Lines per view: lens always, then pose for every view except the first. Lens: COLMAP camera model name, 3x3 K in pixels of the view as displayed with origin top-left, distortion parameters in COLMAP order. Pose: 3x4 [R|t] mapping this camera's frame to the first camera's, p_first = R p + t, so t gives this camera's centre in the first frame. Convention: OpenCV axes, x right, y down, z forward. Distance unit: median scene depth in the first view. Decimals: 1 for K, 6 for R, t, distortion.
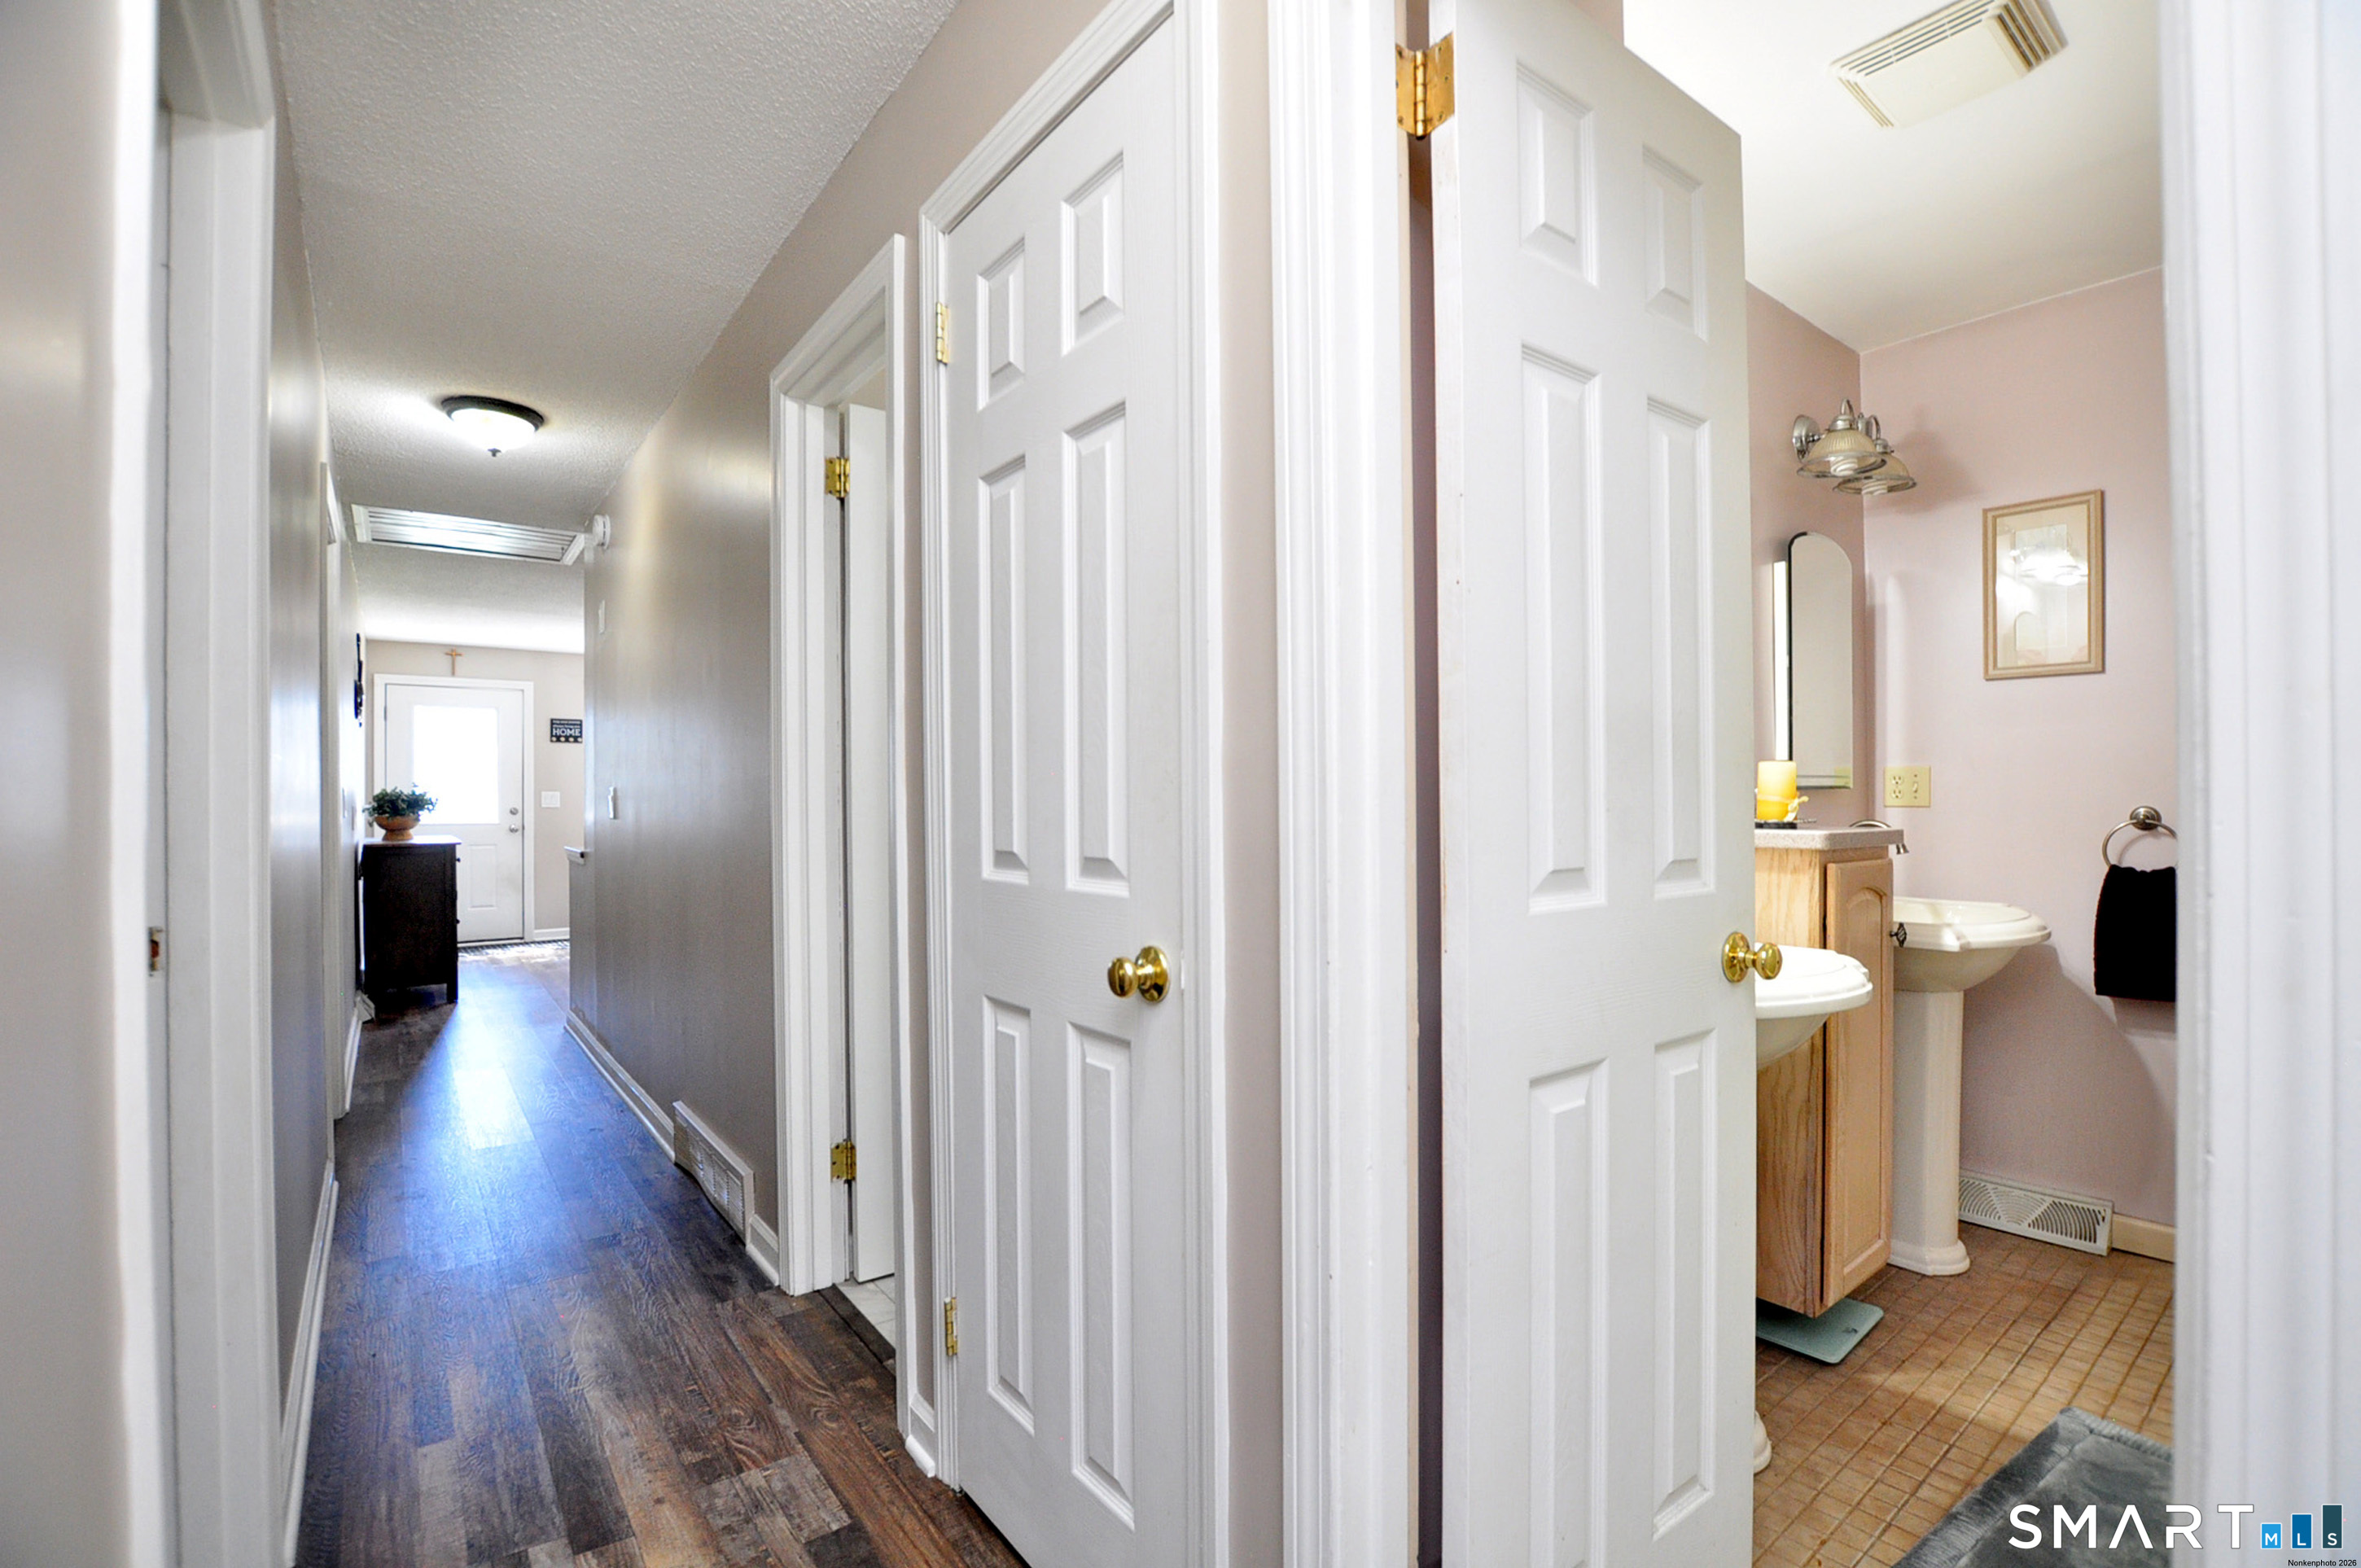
lens RADIAL K [[1047.2, 0, 1187.5], [0, 1047.2, 794.4], [0, 0, 1]] dist [-0.035976, 0.000666]
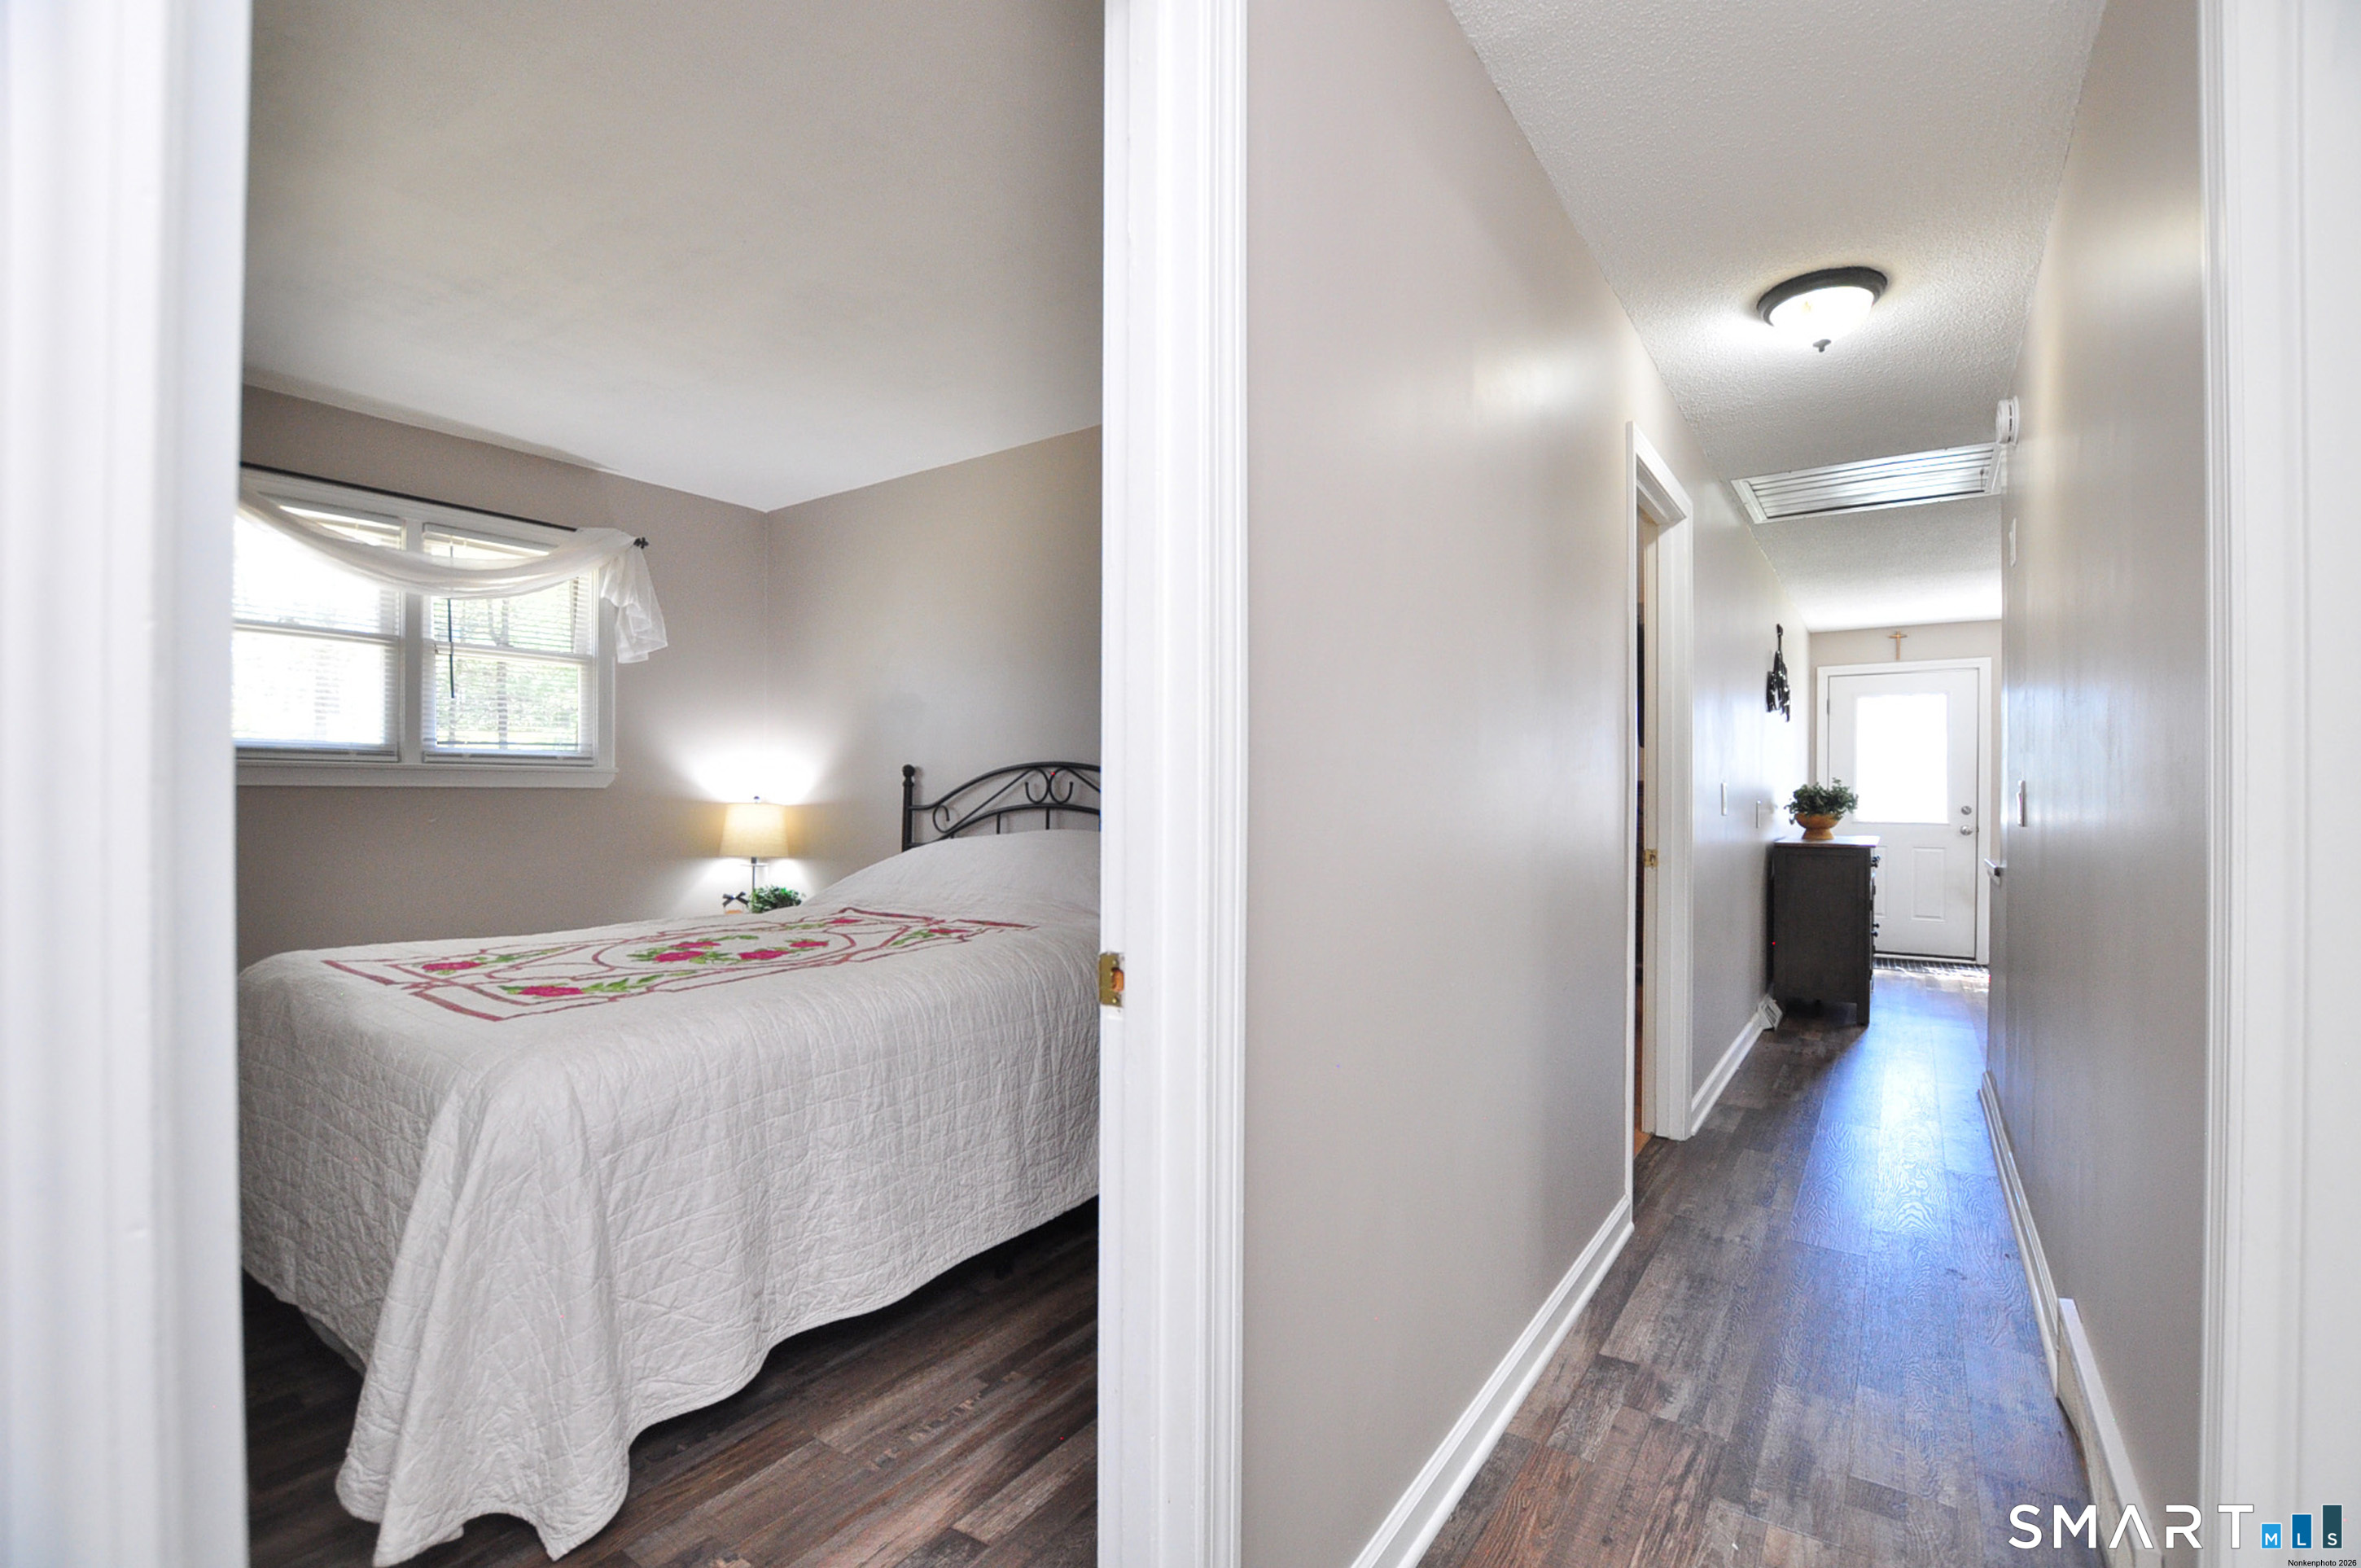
lens RADIAL K [[1047.2, 0, 1184.6], [0, 1047.2, 795.2], [0, 0, 1]] dist [-0.035976, 0.000666]
pose [[0.298742, 0.007235, -0.954306, -0.044698], [-0.003363, 0.999973, 0.006528, 0.000478], [0.954328, 0.001259, 0.298759, 0.171776]]
